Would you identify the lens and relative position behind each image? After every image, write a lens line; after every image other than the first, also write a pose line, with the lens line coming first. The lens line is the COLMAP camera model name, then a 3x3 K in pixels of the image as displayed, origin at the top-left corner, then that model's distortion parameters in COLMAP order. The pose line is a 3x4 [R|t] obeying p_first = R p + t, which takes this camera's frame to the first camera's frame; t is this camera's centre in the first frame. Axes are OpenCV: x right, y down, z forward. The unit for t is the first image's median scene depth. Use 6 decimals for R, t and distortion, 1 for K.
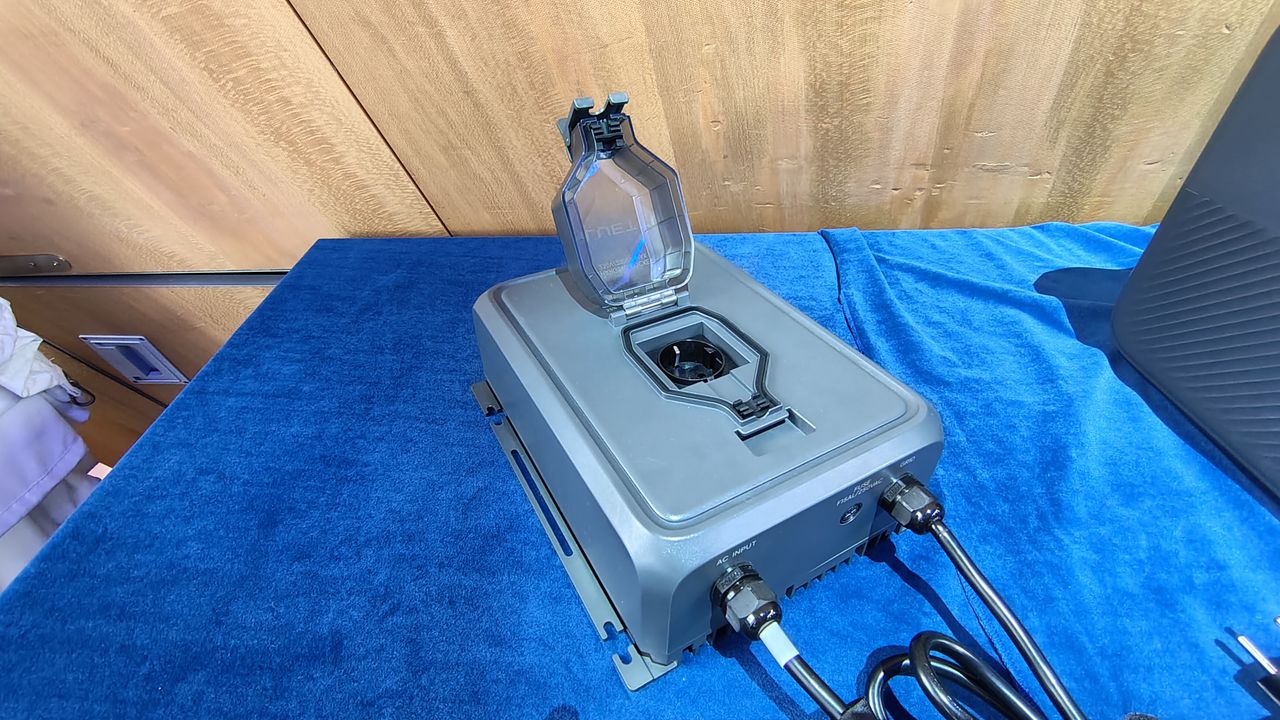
lens RADIAL K [[596.6, 0, 640.0], [0, 596.6, 360.0], [0, 0, 1]] dist [0.000194, 0.000466]
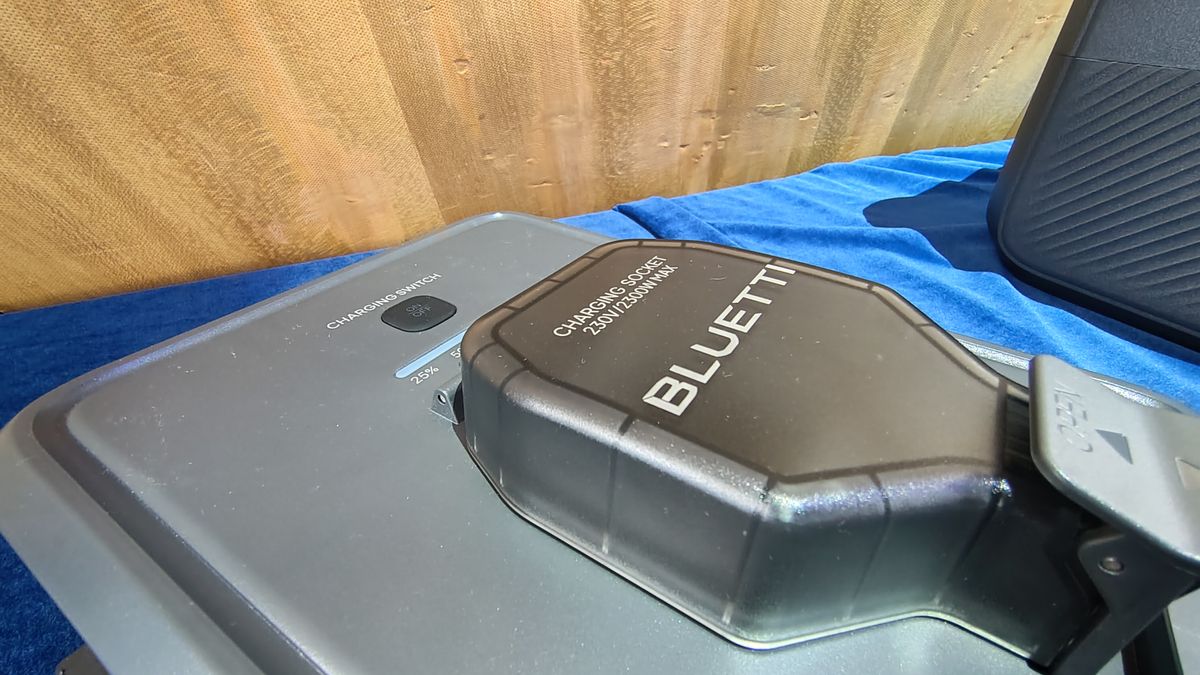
lens RADIAL K [[559.3, 0, 600.0], [0, 559.3, 337.5], [0, 0, 1]] dist [0.000194, 0.000466]
pose [[0.887593, -0.231674, 0.398129, -0.051810], [0.260449, 0.965302, -0.018934, -0.044985], [-0.379928, 0.120498, 0.917134, 0.377589]]
